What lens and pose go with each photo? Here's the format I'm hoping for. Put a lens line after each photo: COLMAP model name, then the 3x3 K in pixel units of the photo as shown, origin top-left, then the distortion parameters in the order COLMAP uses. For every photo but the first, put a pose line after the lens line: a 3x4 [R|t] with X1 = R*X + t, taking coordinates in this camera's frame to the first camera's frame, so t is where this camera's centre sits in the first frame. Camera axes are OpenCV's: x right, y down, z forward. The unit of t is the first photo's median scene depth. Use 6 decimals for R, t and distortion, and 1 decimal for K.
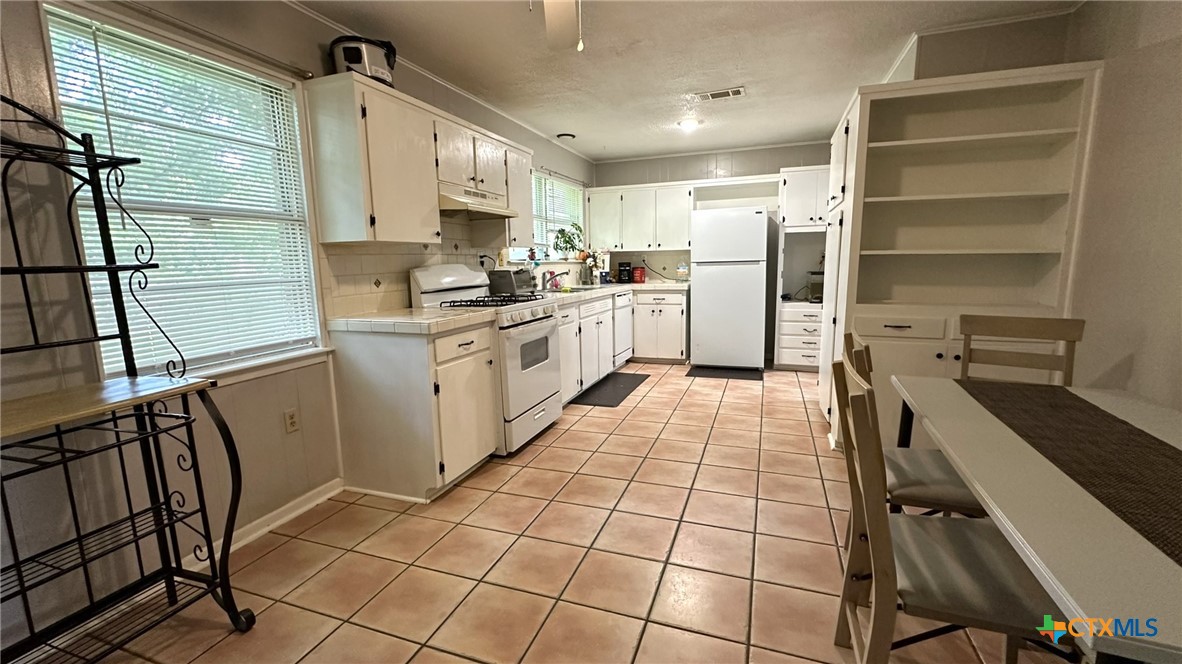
lens RADIAL K [[495.9, 0, 591.0], [0, 495.9, 332.0], [0, 0, 1]] dist [-0.001234, -0.000126]
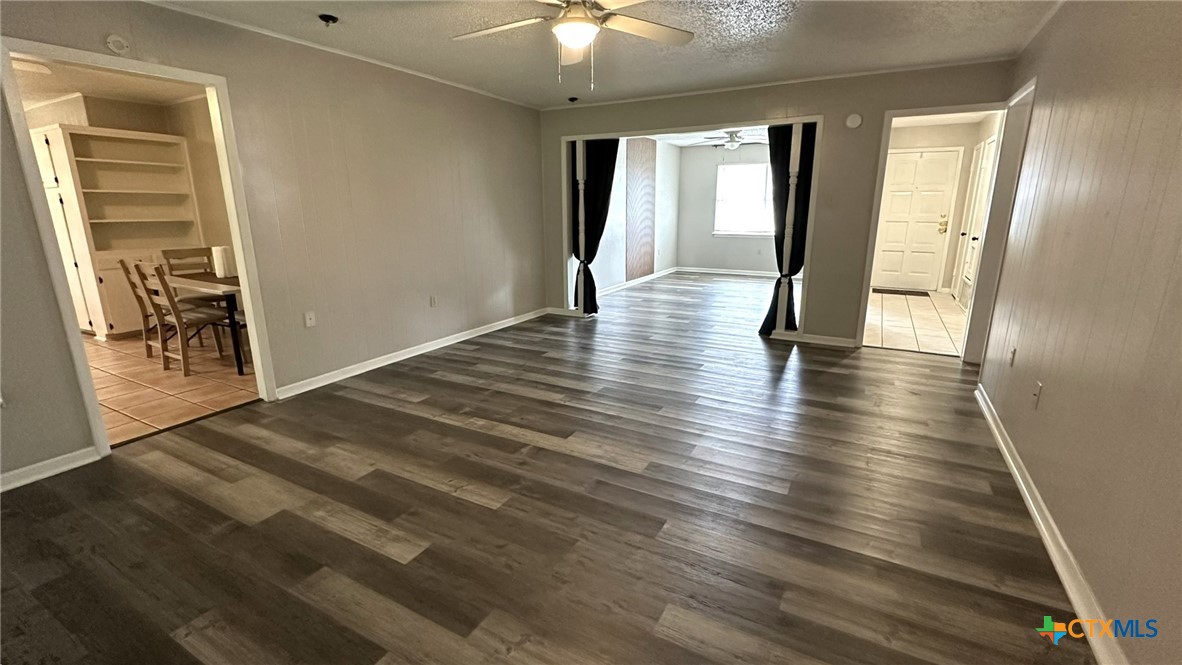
lens RADIAL K [[495.9, 0, 591.0], [0, 495.9, 332.5], [0, 0, 1]] dist [-0.001234, -0.000126]
pose [[0.159764, -0.220692, 0.962170, -0.981752], [0.149276, 0.968882, 0.197445, 0.145798], [-0.975803, 0.112084, 0.187737, -1.063650]]
